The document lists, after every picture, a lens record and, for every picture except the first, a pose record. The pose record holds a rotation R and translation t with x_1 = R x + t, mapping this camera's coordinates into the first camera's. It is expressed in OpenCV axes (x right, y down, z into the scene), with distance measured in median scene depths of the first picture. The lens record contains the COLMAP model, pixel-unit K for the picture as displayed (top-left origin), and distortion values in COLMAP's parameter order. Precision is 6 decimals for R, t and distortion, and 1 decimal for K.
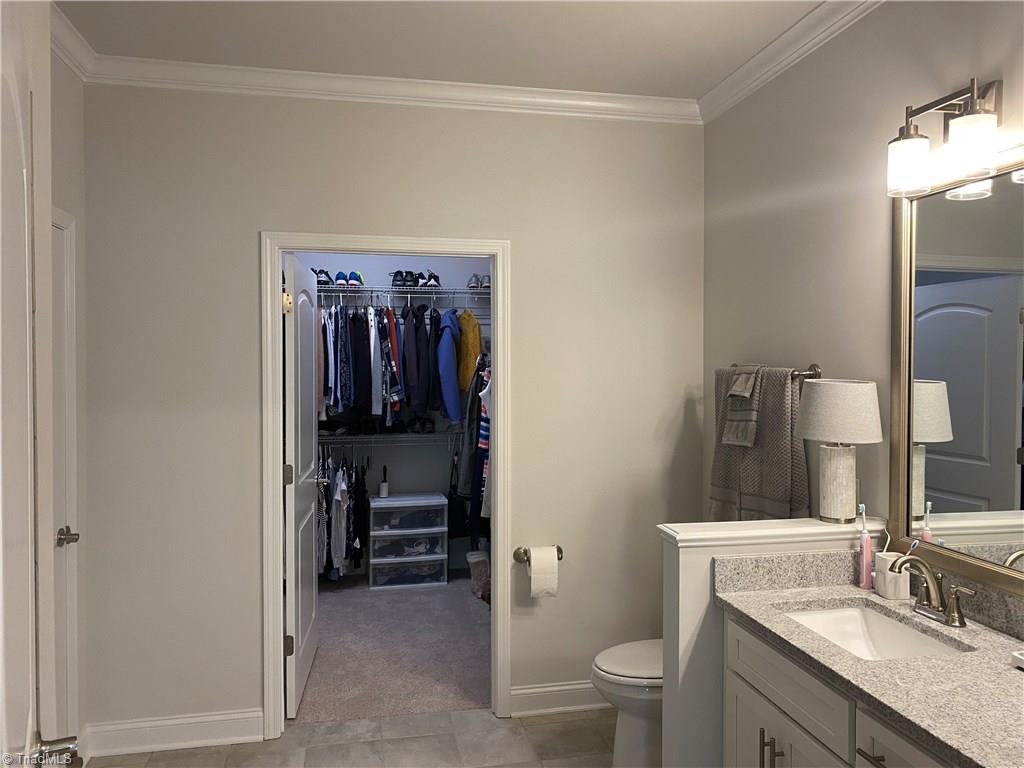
lens RADIAL K [[772.4, 0, 512.4], [0, 772.4, 373.9], [0, 0, 1]] dist [0.094152, -0.181986]
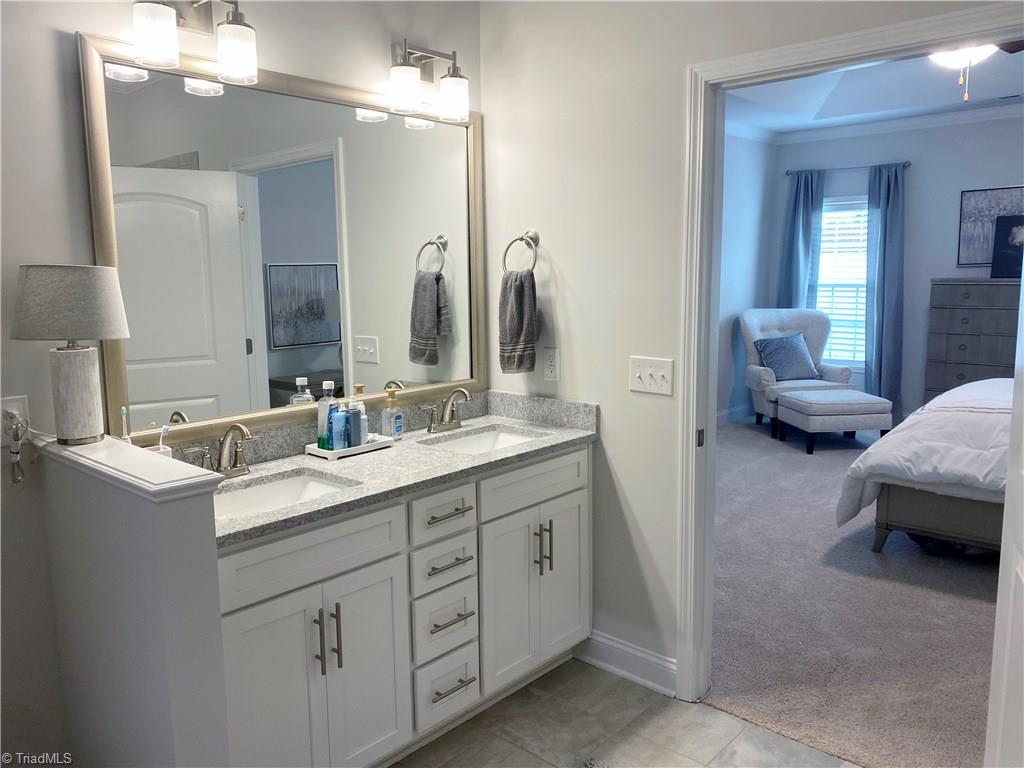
lens RADIAL K [[776.7, 0, 510.1], [0, 776.7, 372.6], [0, 0, 1]] dist [0.005002, 0.001454]
pose [[-0.588473, -0.097952, 0.802562, -0.577352], [0.032167, 0.989012, 0.144294, 0.023327], [-0.807877, 0.110729, -0.578856, 1.348993]]
